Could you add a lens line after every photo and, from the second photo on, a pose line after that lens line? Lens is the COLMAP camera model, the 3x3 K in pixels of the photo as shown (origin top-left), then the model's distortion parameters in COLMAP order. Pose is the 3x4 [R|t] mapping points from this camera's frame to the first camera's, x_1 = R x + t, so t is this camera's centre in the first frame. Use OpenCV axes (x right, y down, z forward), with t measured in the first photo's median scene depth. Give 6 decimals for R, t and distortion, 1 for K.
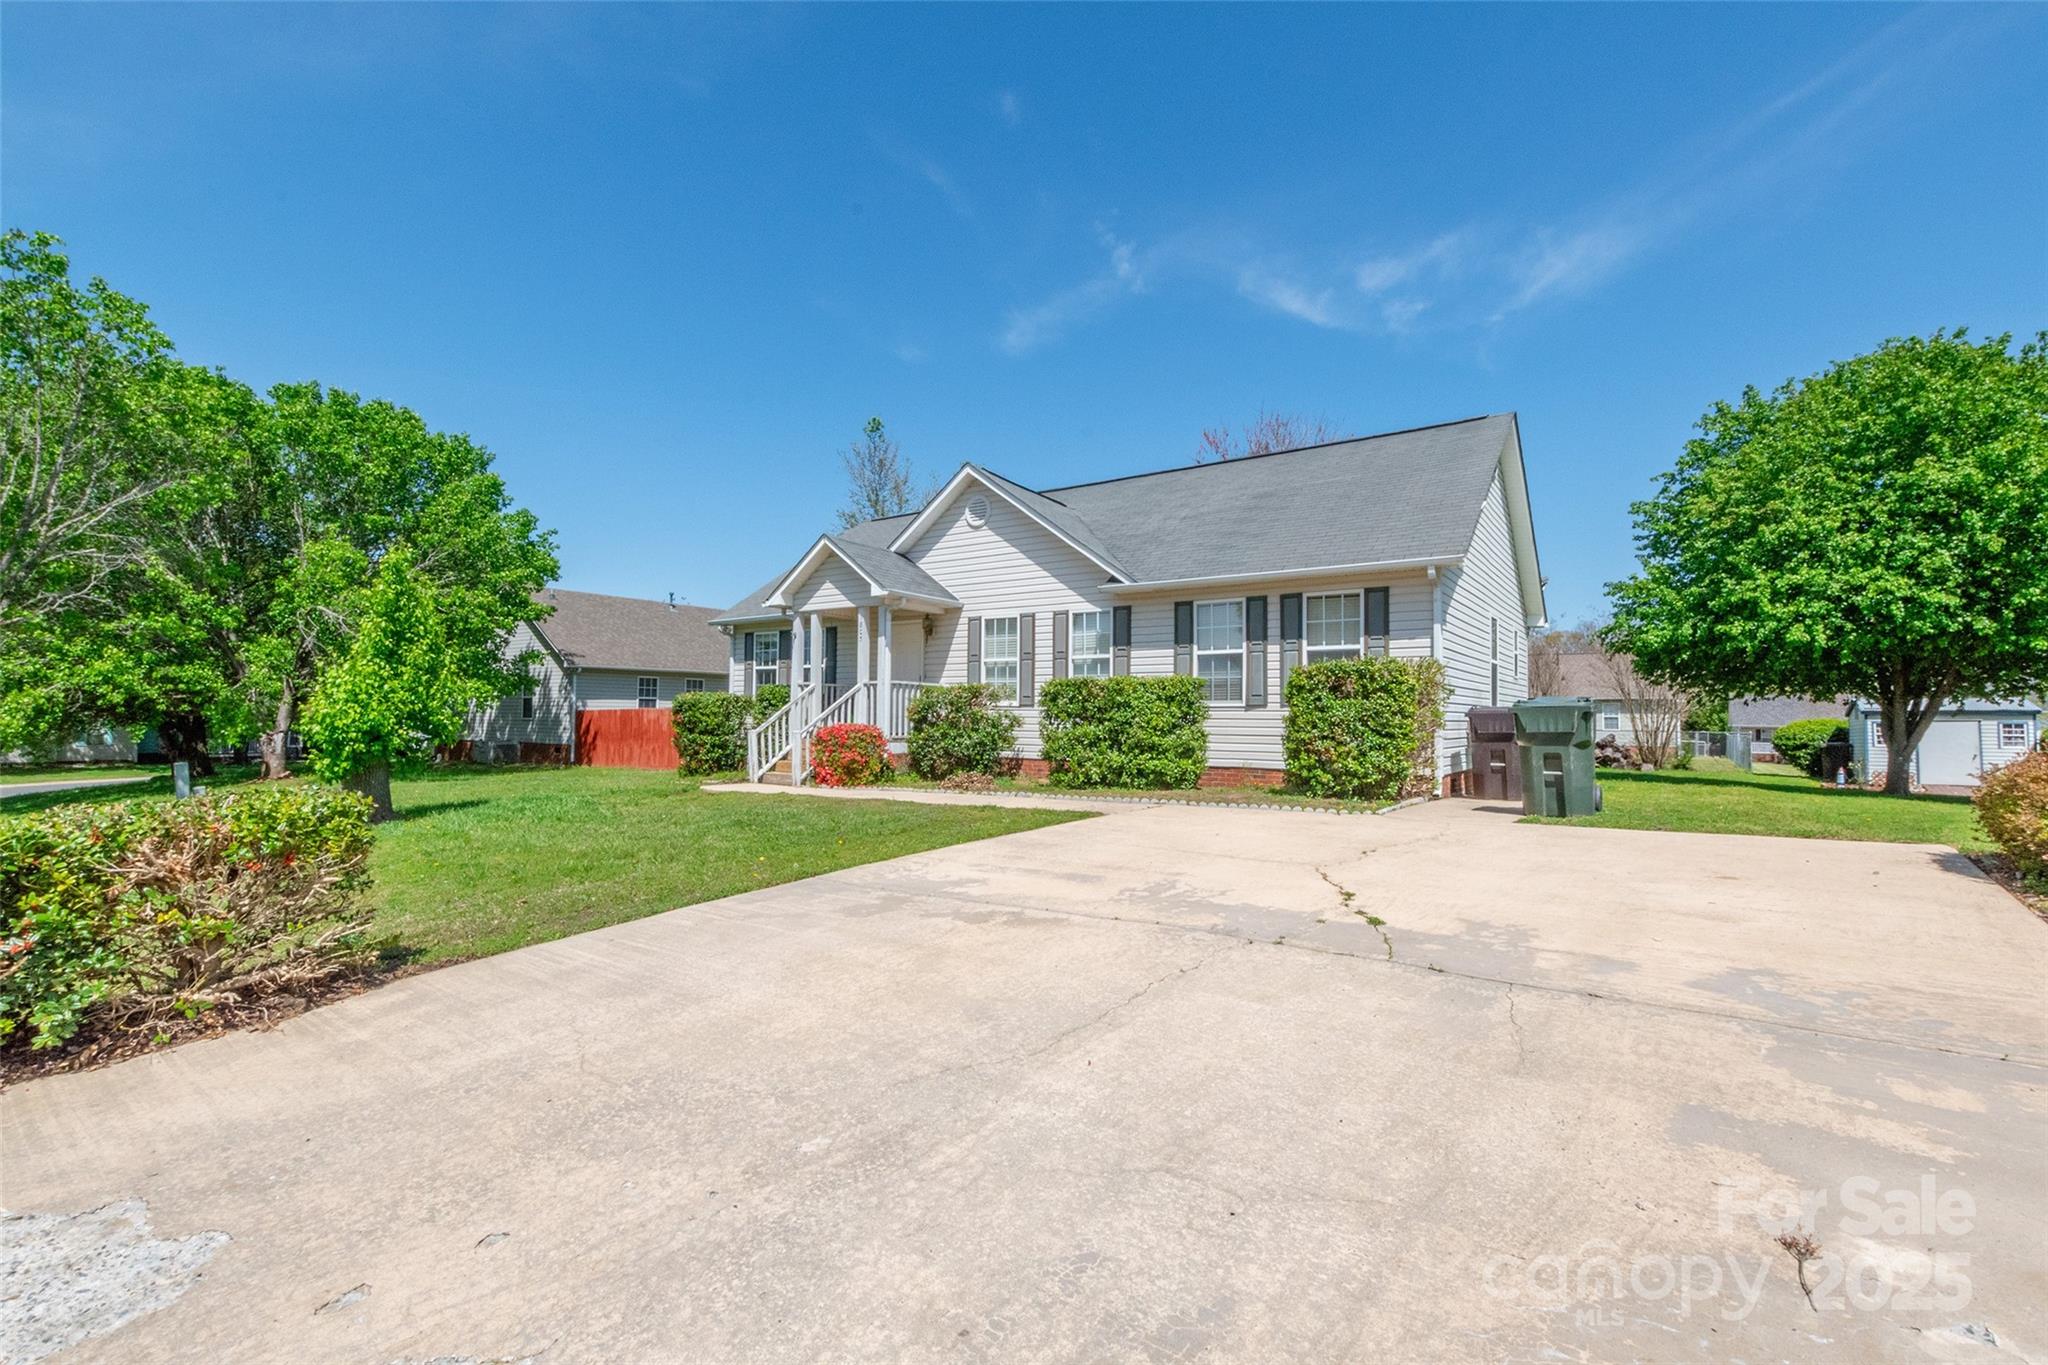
lens RADIAL K [[891.6, 0, 1013.5], [0, 891.6, 679.9], [0, 0, 1]] dist [0.004509, 0.000054]
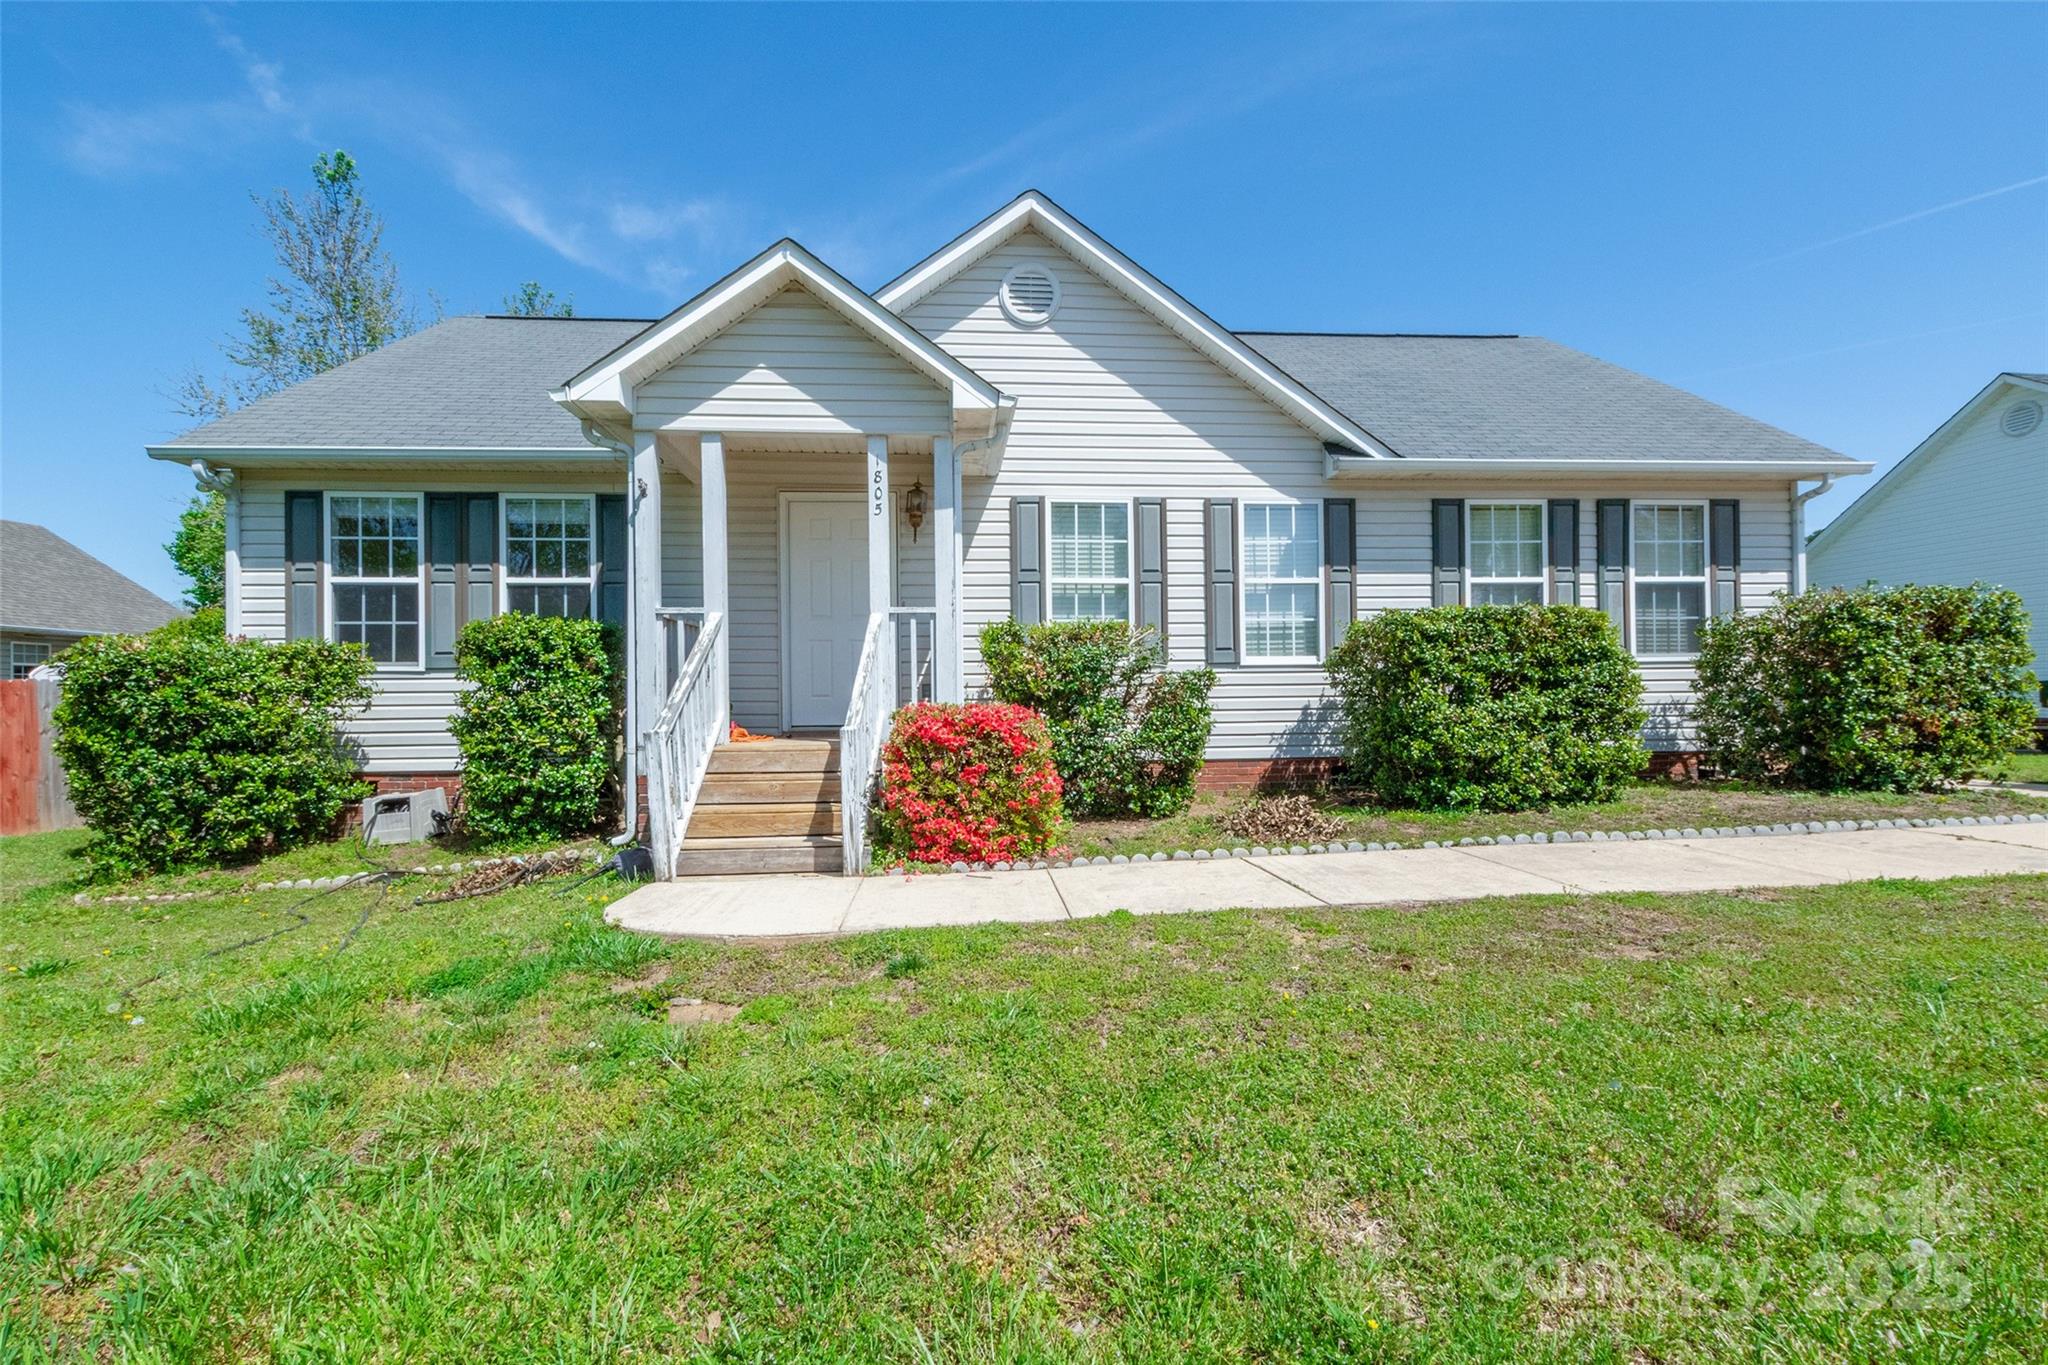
lens RADIAL K [[891.6, 0, 1031.1], [0, 891.6, 689.3], [0, 0, 1]] dist [0.004509, 0.000054]
pose [[0.761001, -0.011673, 0.648646, -0.400450], [-0.006991, 0.999633, 0.026190, 0.029461], [-0.648713, -0.024466, 0.760640, 0.628837]]
